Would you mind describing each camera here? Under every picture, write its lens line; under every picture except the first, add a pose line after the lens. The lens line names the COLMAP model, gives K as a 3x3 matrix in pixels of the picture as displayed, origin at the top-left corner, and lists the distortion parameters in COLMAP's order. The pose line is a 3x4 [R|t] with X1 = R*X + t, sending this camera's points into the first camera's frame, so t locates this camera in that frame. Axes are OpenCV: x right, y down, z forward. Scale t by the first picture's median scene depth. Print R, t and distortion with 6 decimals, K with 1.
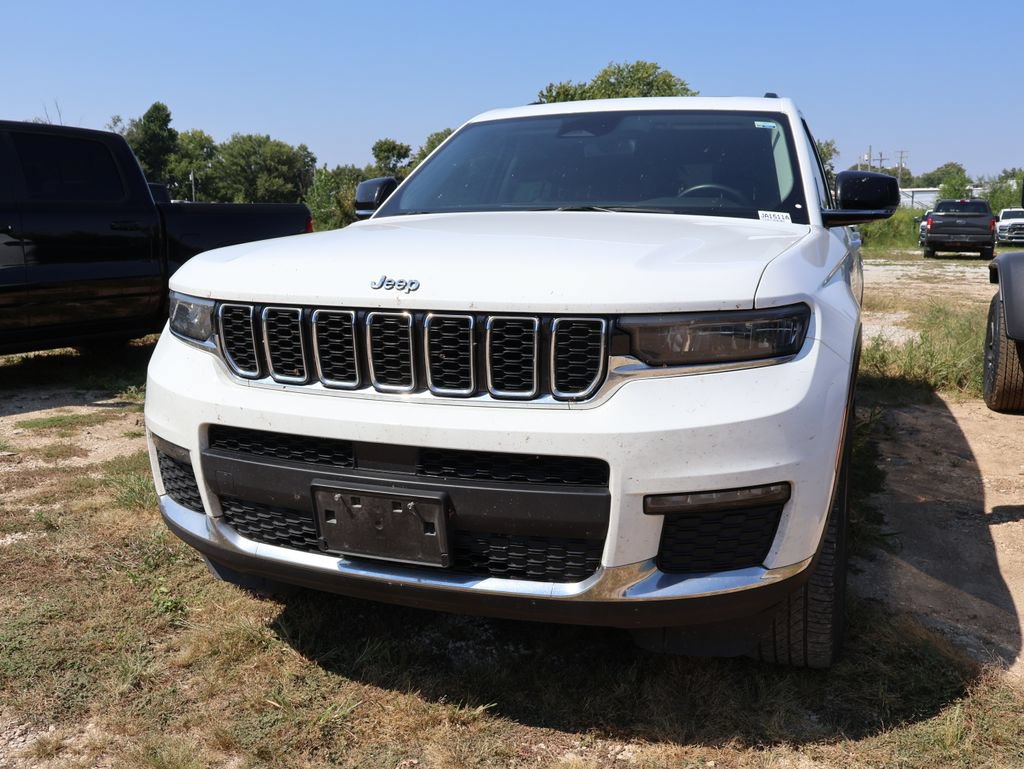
lens RADIAL K [[961.1, 0, 512.0], [0, 961.1, 384.5], [0, 0, 1]] dist [-0.000168, 0.006033]
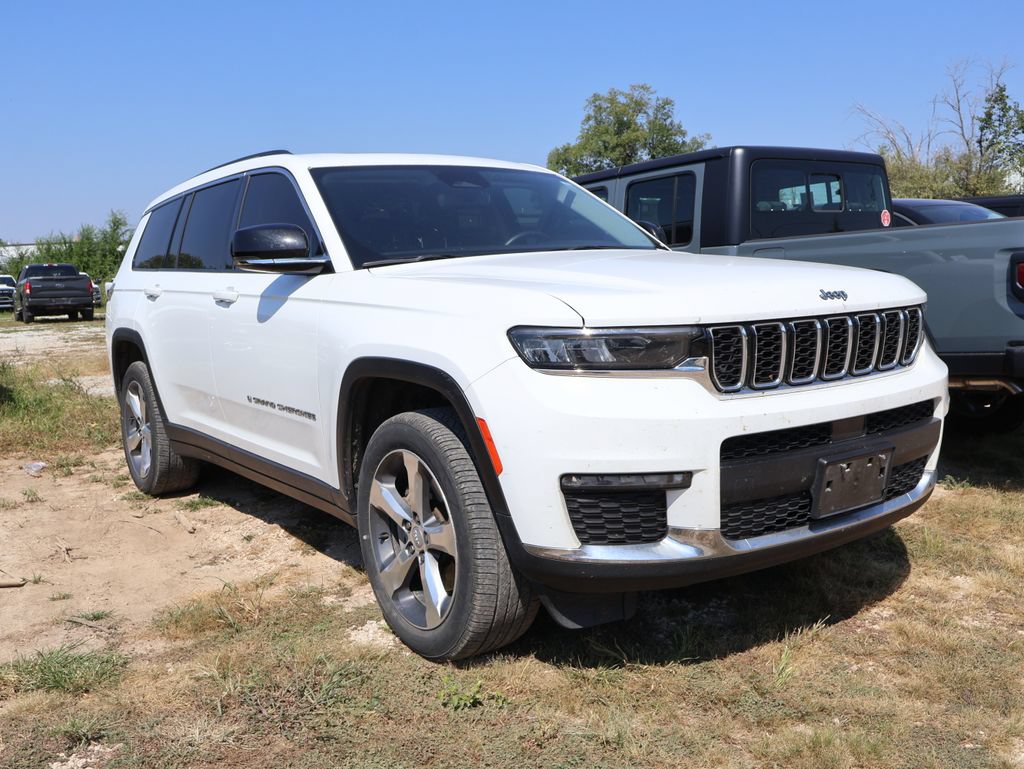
lens RADIAL K [[960.3, 0, 512.5], [0, 960.3, 396.2], [0, 0, 1]] dist [0.009434, -0.007367]
pose [[0.568657, -0.133501, 0.811669, -1.290049], [0.178580, 0.983244, 0.036607, -0.085506], [-0.802956, 0.124131, 0.582970, 0.549042]]
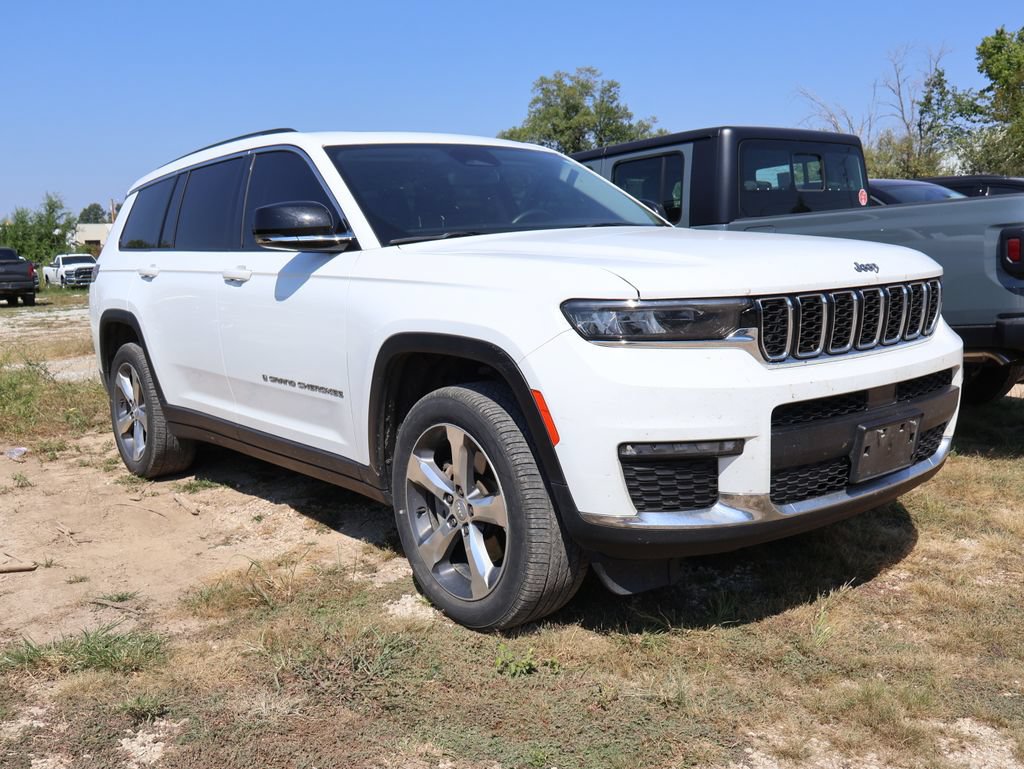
lens RADIAL K [[961.1, 0, 512.0], [0, 961.1, 384.5], [0, 0, 1]] dist [-0.000168, 0.006033]
pose [[0.519935, -0.144961, 0.841816, -1.376839], [0.187987, 0.980752, 0.052779, -0.097388], [-0.833264, 0.130809, 0.537178, 0.641981]]
